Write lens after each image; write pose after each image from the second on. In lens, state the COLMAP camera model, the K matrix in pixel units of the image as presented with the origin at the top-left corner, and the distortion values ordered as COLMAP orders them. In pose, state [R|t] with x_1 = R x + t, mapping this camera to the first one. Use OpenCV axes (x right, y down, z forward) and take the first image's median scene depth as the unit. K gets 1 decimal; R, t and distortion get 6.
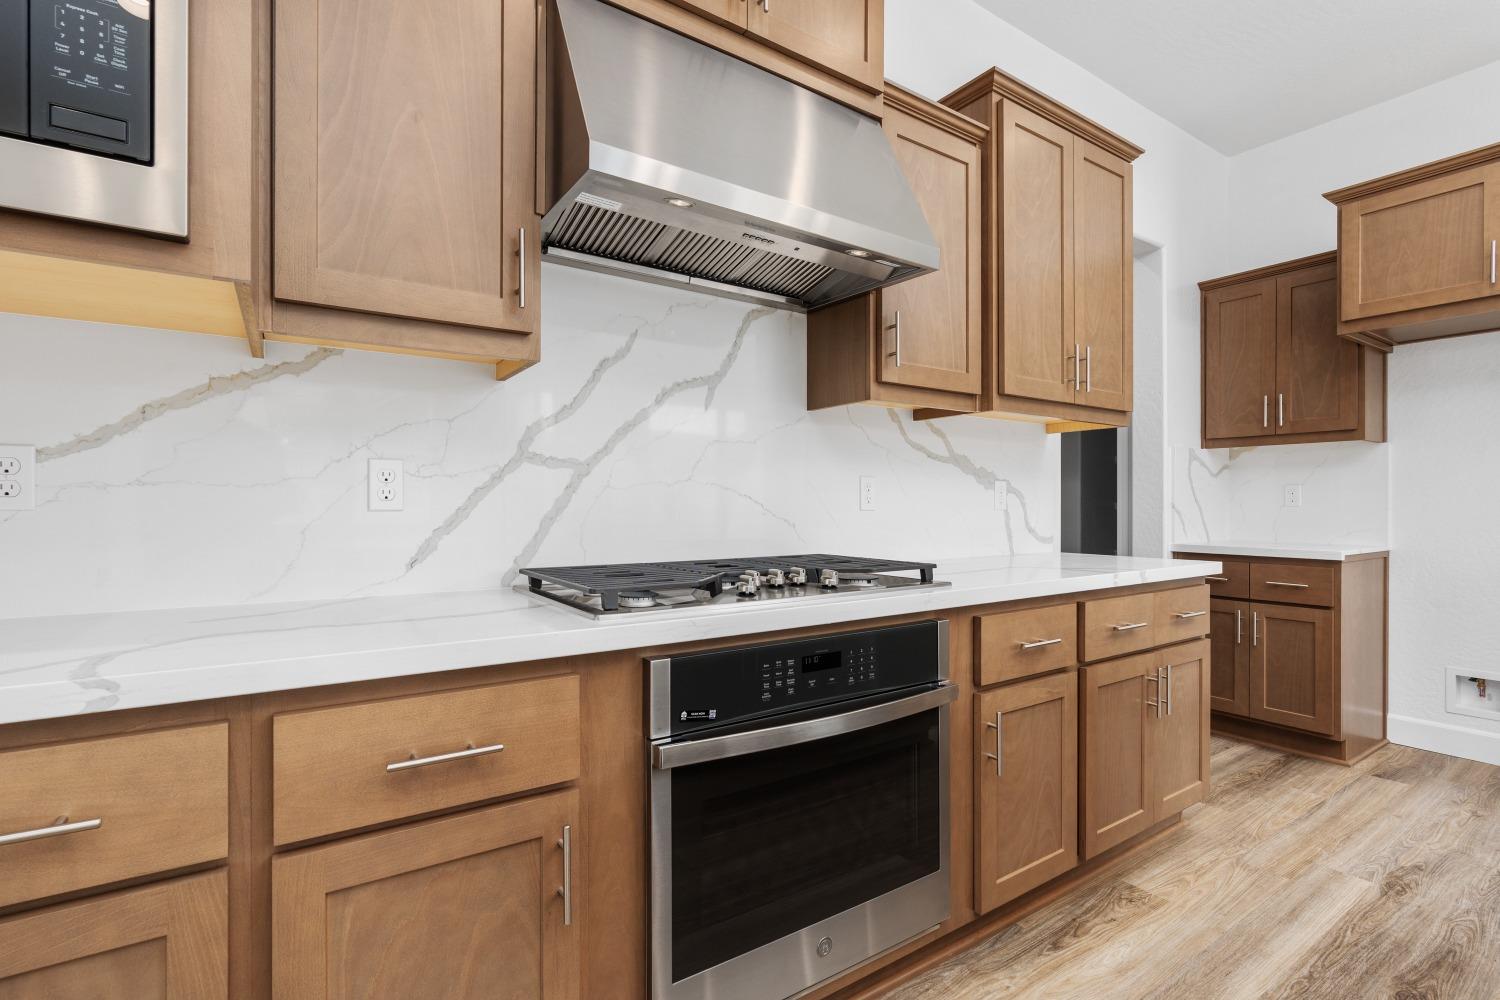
lens RADIAL K [[690.4, 0, 750.0], [0, 690.4, 499.7], [0, 0, 1]] dist [-0.011259, 0.003824]
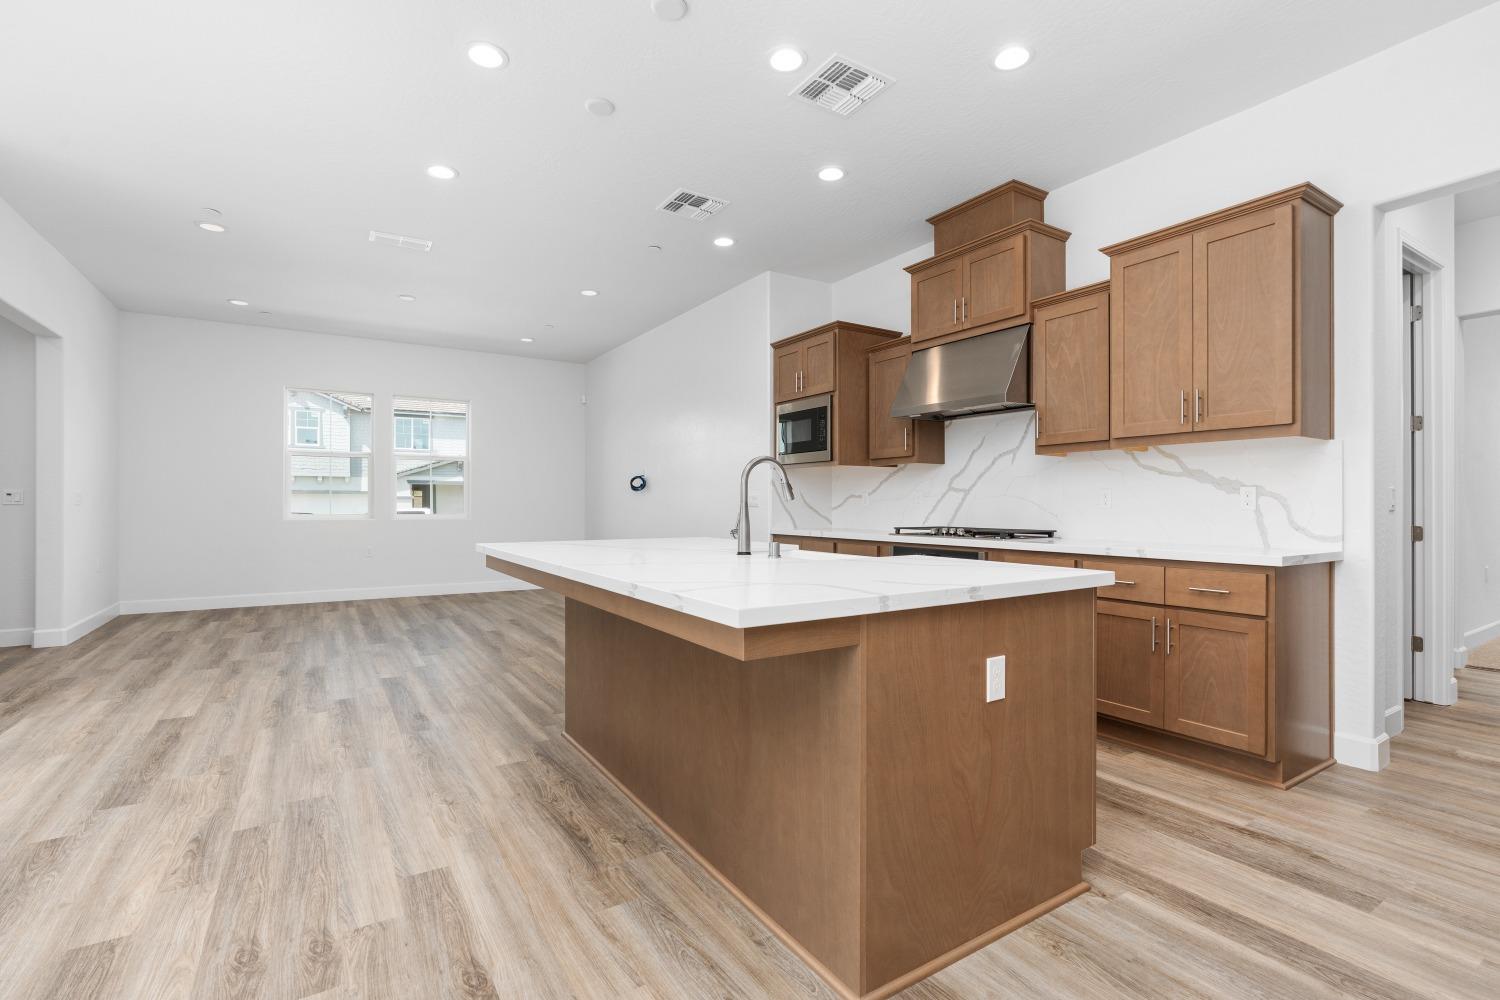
lens RADIAL K [[690.4, 0, 738.4], [0, 690.4, 492.1], [0, 0, 1]] dist [-0.011259, 0.003824]
pose [[-0.040772, -0.023781, -0.998885, 2.269468], [-0.001656, 0.999717, -0.023733, 0.018738], [0.999167, 0.000686, -0.040800, 0.195465]]
